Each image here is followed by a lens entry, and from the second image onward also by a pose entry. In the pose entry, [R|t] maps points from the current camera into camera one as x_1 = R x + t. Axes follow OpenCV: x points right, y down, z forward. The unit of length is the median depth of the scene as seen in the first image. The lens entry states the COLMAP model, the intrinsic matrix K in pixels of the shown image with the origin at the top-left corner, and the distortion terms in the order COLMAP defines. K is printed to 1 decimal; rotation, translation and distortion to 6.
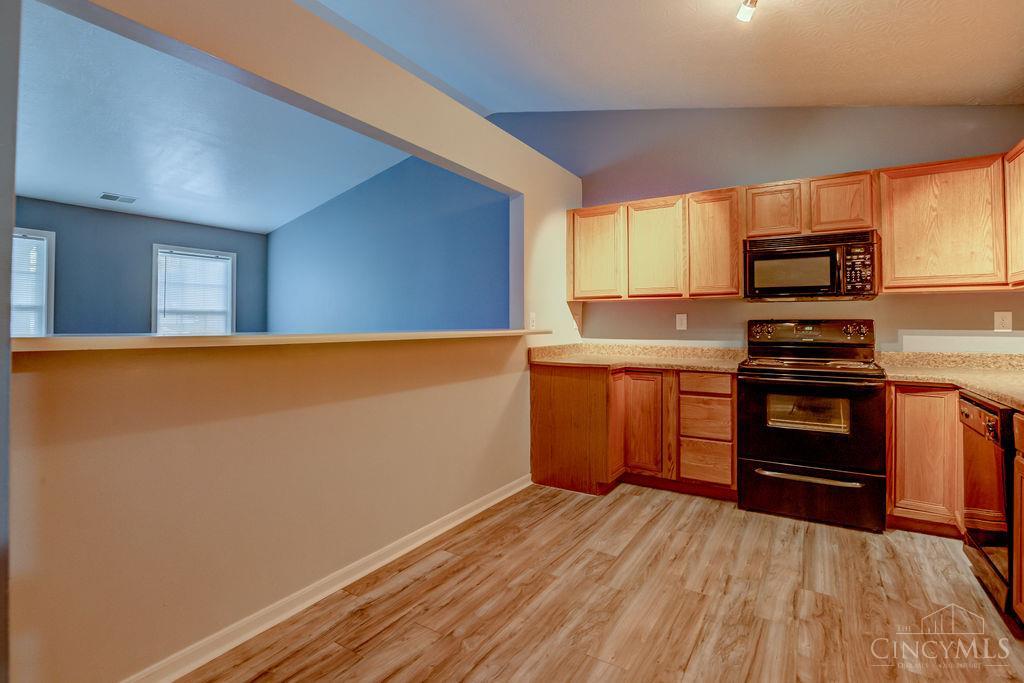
lens RADIAL K [[477.6, 0, 513.8], [0, 477.6, 316.2], [0, 0, 1]] dist [-0.032810, 0.004526]
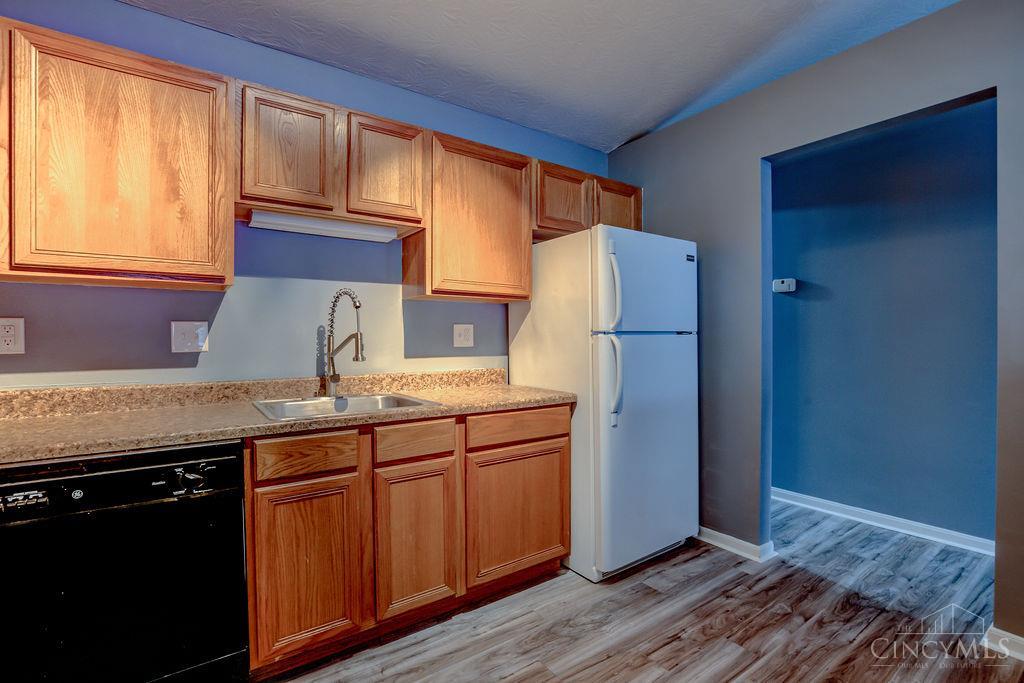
lens RADIAL K [[492.2, 0, 526.6], [0, 492.2, 338.6], [0, 0, 1]] dist [-0.019694, -0.000948]
pose [[-0.933243, -0.005297, 0.359207, 0.159324], [-0.008529, 0.999936, -0.007414, 0.010638], [-0.359145, -0.009982, -0.933228, 0.966612]]
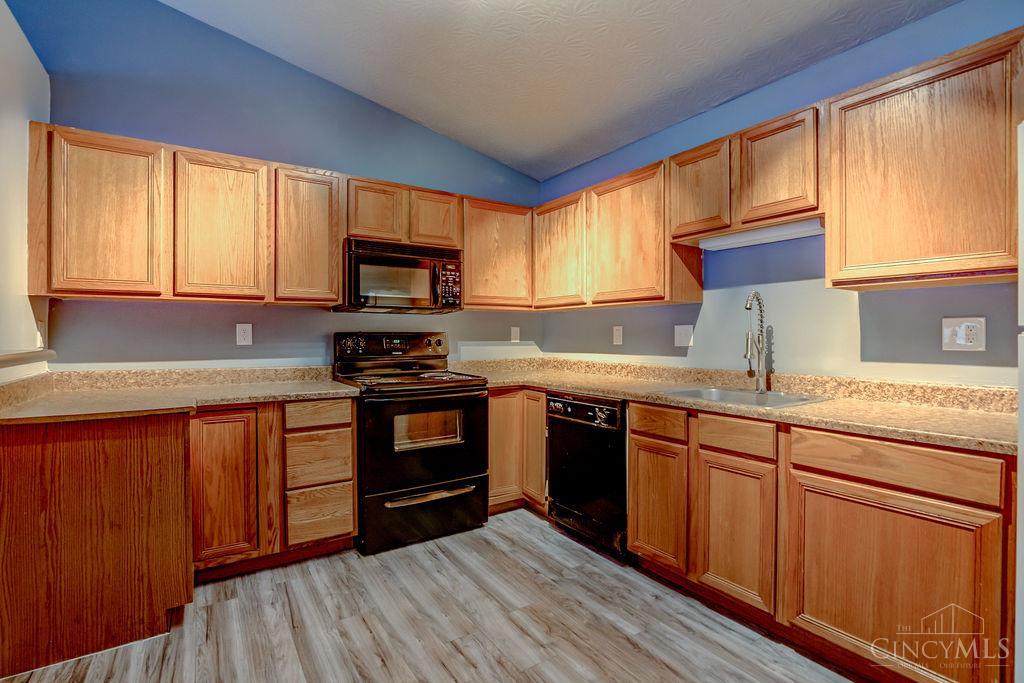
lens RADIAL K [[477.6, 0, 512.6], [0, 477.6, 337.1], [0, 0, 1]] dist [-0.032810, 0.004526]
pose [[0.411282, -0.005675, 0.911490, -0.187763], [-0.013177, 0.999839, 0.012171, 0.002571], [-0.911413, -0.017017, 0.411141, 0.426356]]
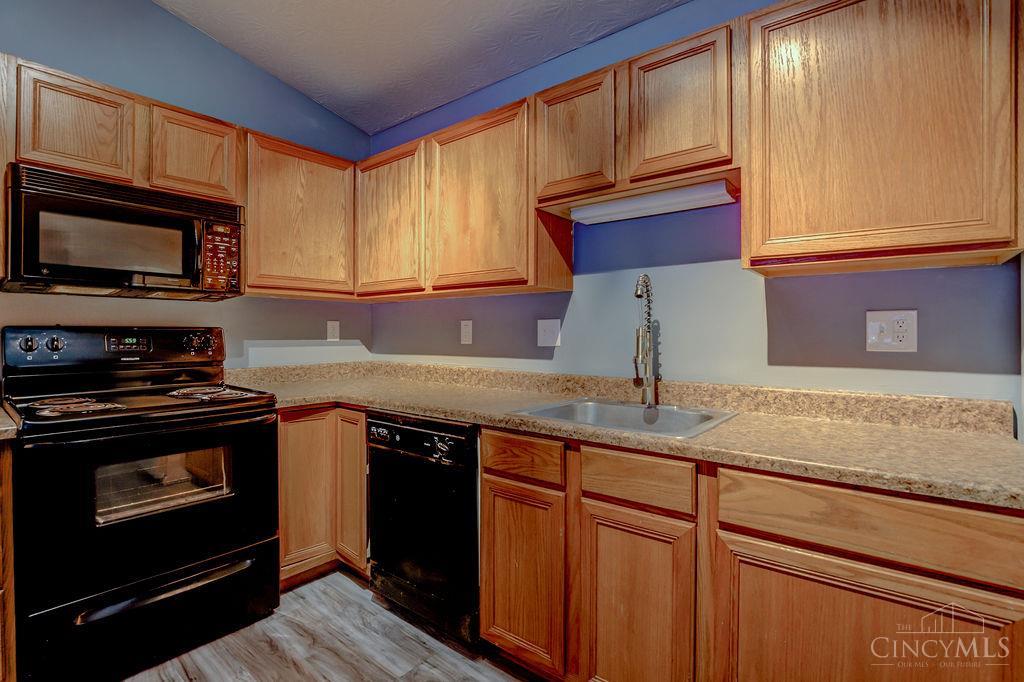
lens RADIAL K [[477.6, 0, 513.1], [0, 477.6, 335.8], [0, 0, 1]] dist [-0.032810, 0.004526]
pose [[0.112235, -0.007030, 0.993657, 0.074498], [-0.017424, 0.999807, 0.009042, 0.005705], [-0.993529, -0.018328, 0.112091, 0.478220]]
